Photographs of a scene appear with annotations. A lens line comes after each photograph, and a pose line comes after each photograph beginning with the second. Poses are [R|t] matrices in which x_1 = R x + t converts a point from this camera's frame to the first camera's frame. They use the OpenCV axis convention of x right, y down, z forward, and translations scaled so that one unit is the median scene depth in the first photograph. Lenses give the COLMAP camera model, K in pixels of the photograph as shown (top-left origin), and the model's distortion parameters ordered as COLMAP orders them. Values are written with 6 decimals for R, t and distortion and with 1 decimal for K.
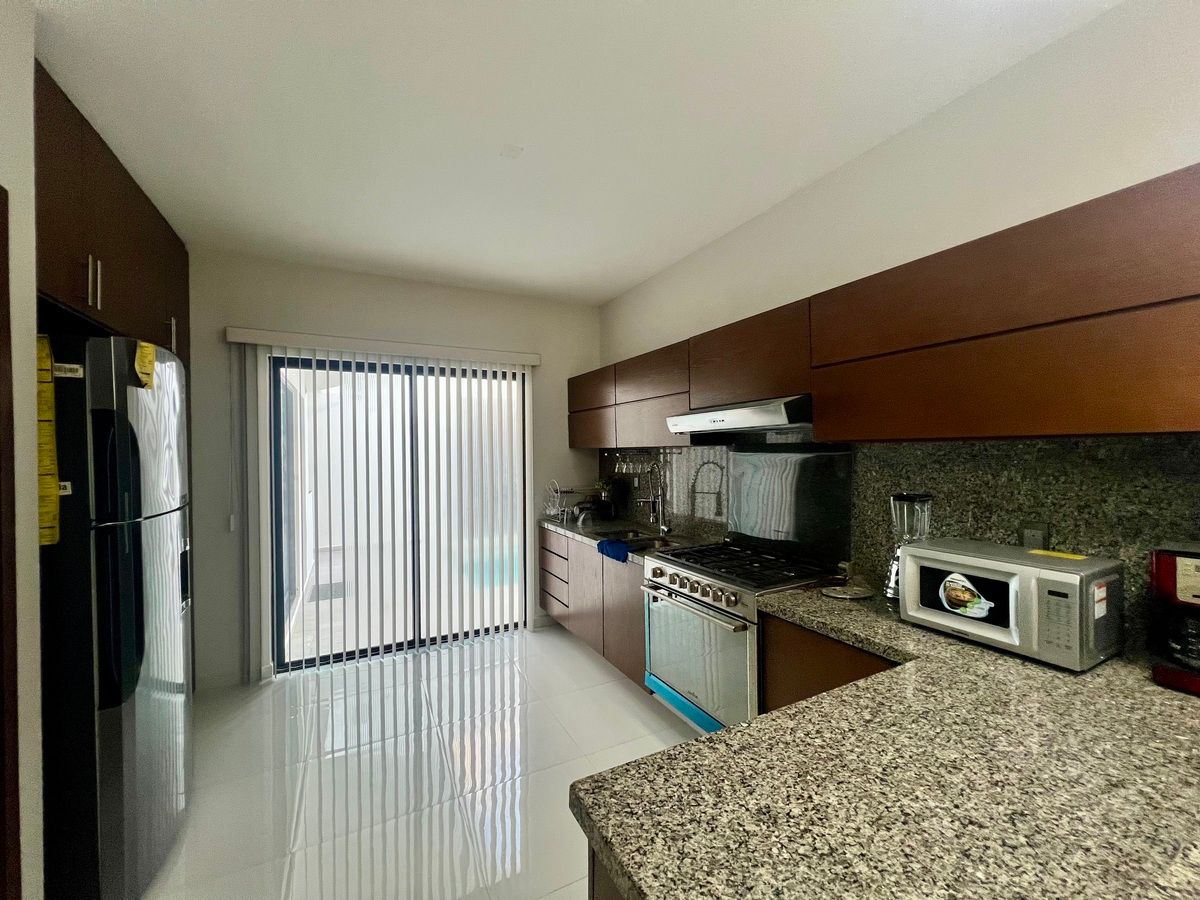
lens RADIAL K [[480.2, 0, 599.7], [0, 480.2, 453.0], [0, 0, 1]] dist [0.001024, -0.000102]
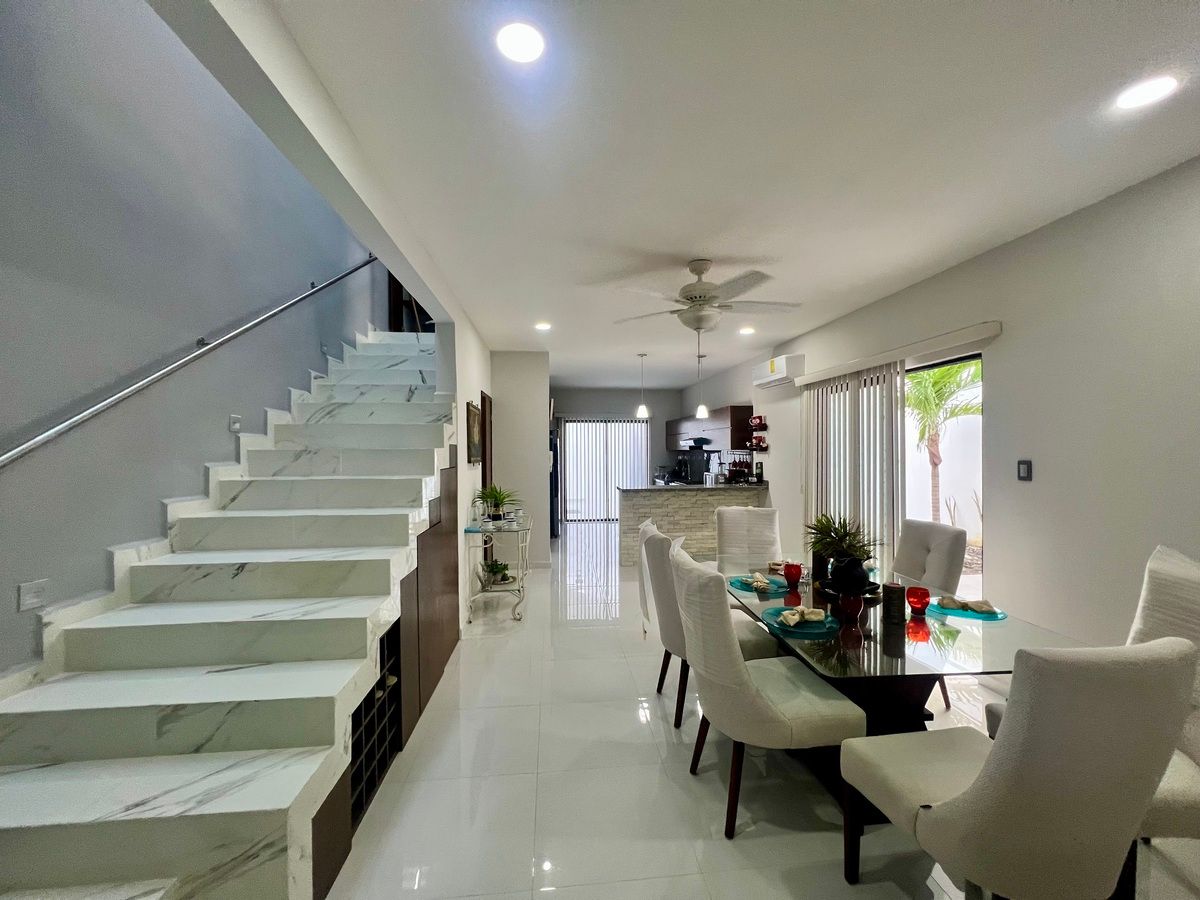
lens RADIAL K [[480.2, 0, 601.1], [0, 480.2, 450.5], [0, 0, 1]] dist [0.001024, -0.000102]
pose [[0.922921, 0.007389, -0.384918, 0.642600], [-0.005930, 0.999970, 0.004977, -0.016429], [0.384944, -0.002311, 0.922937, -1.555471]]
